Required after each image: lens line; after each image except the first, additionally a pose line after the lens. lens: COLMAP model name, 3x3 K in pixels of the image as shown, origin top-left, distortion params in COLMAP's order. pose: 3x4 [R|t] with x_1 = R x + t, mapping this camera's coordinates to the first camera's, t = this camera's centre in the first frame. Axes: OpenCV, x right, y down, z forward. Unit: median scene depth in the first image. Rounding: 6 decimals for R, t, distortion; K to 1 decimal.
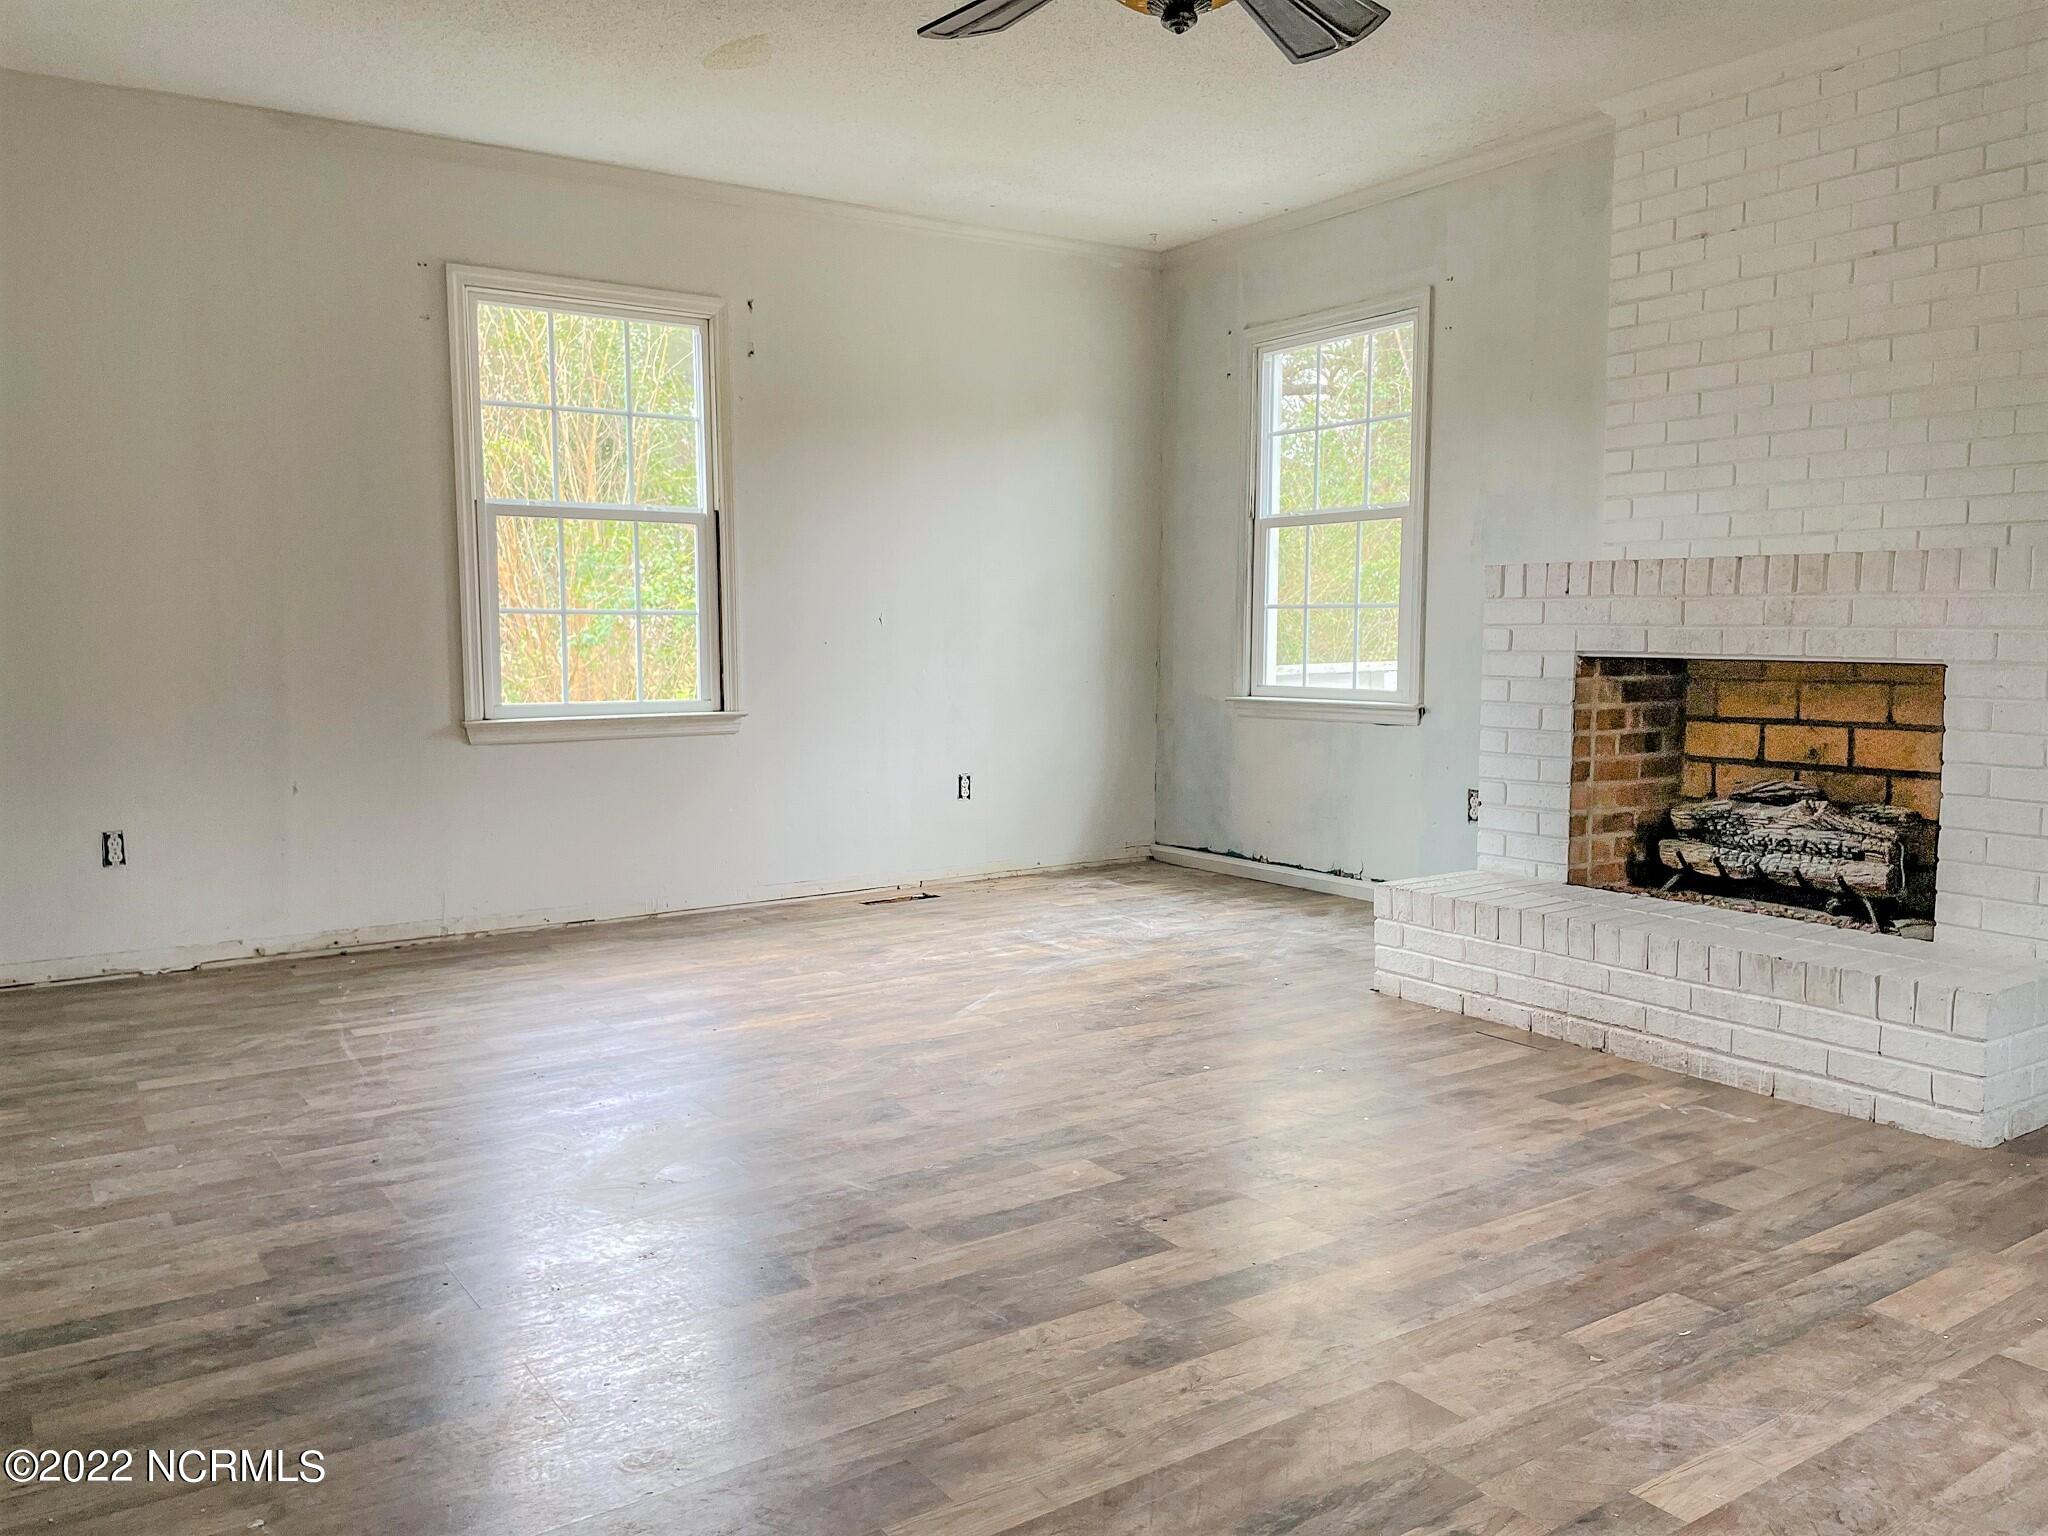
lens RADIAL K [[1560.6, 0, 1024.3], [0, 1560.6, 770.4], [0, 0, 1]] dist [0.044508, -0.010085]
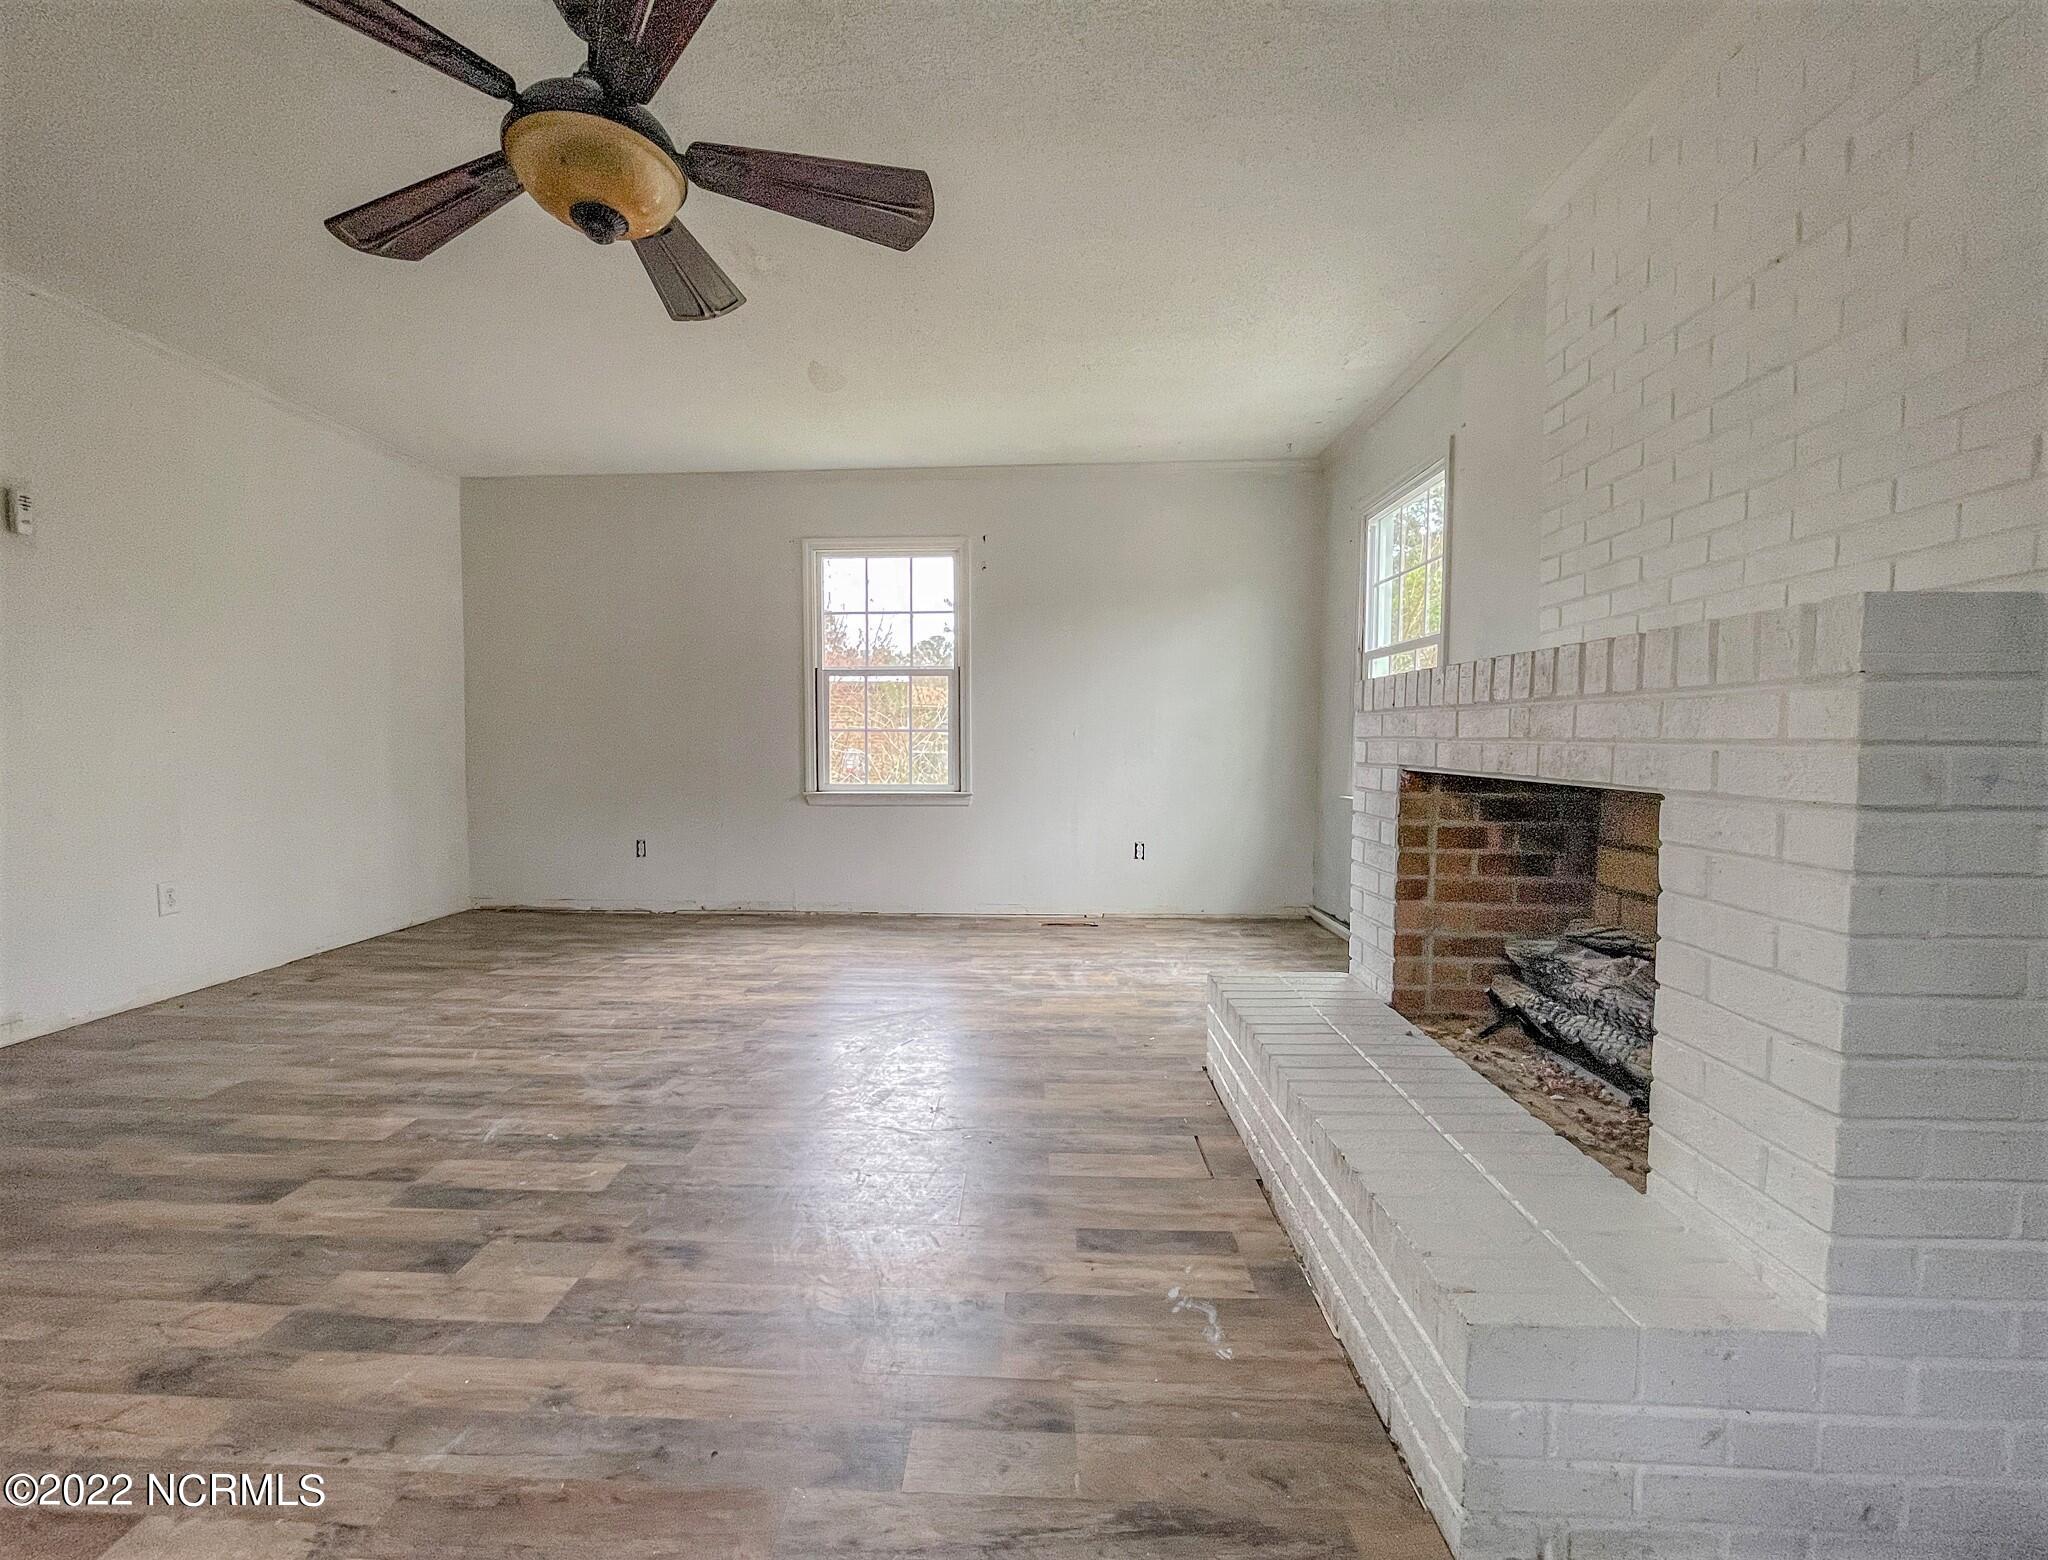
lens RADIAL K [[846.7, 0, 1015.8], [0, 846.7, 780.0], [0, 0, 1]] dist [-0.001879, 0.000068]
pose [[0.800005, 0.030747, -0.599205, 0.465612], [-0.058467, 0.997928, -0.026854, -0.037904], [0.597138, 0.056518, 0.800145, 0.431015]]
